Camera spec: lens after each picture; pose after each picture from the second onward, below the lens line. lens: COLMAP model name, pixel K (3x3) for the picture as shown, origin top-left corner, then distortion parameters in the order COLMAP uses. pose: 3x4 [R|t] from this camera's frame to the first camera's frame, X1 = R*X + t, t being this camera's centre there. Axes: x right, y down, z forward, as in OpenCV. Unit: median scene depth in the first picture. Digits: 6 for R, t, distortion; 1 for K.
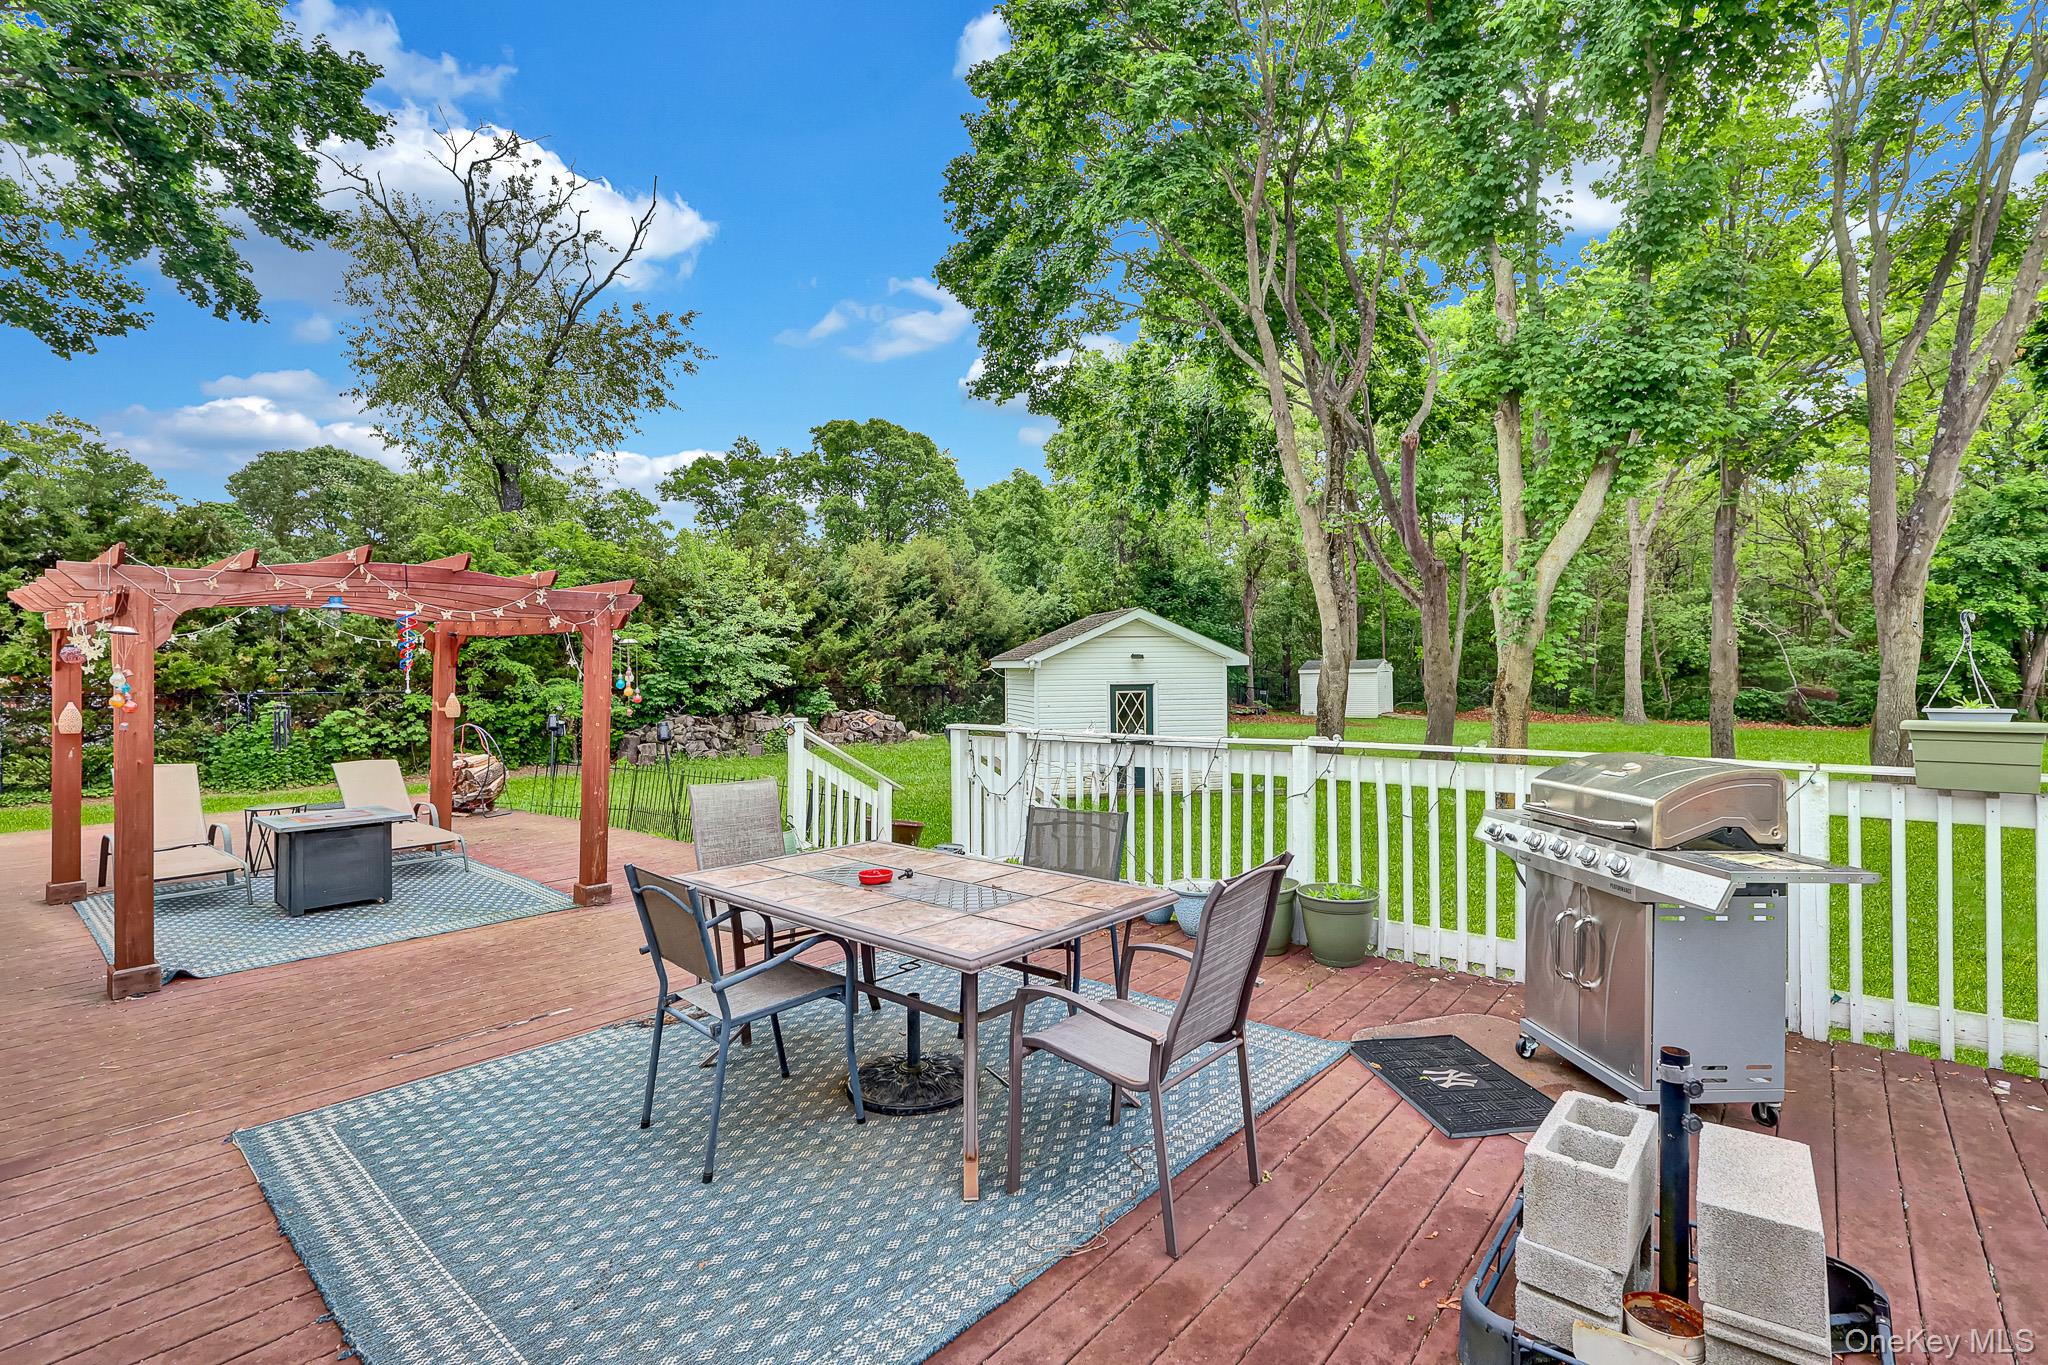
lens RADIAL K [[969.3, 0, 1036.5], [0, 969.3, 670.1], [0, 0, 1]] dist [0.000103, 0.000958]
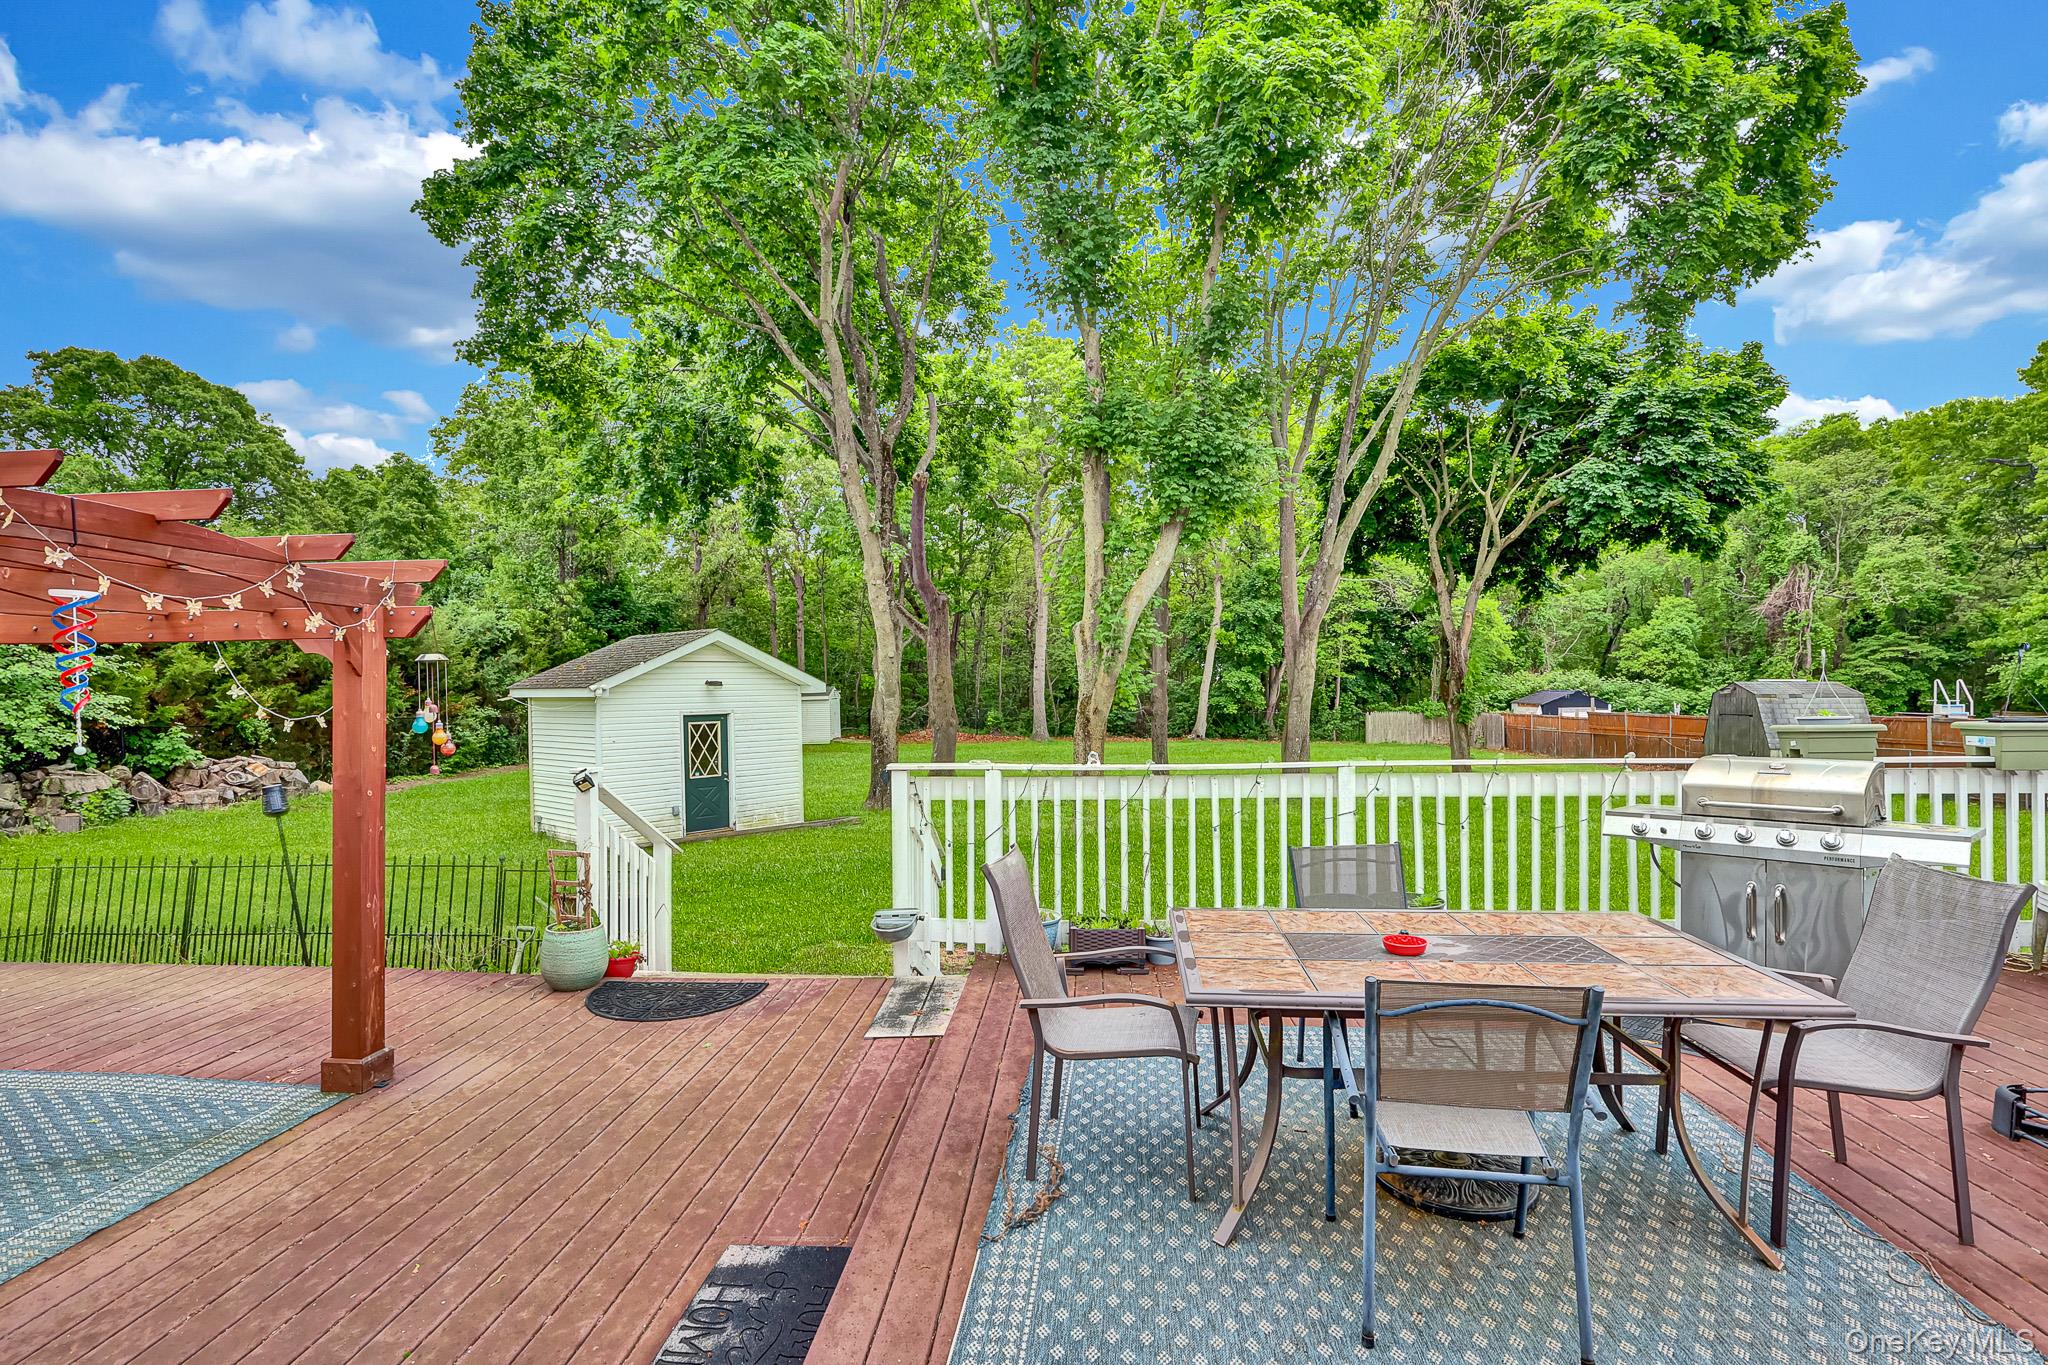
lens RADIAL K [[969.3, 0, 1036.5], [0, 969.3, 670.1], [0, 0, 1]] dist [0.000103, 0.000958]
pose [[0.814378, 0.009319, 0.580260, -0.130686], [0.007186, 0.999632, -0.026140, -0.000412], [-0.580290, 0.025458, 0.814012, 0.070722]]
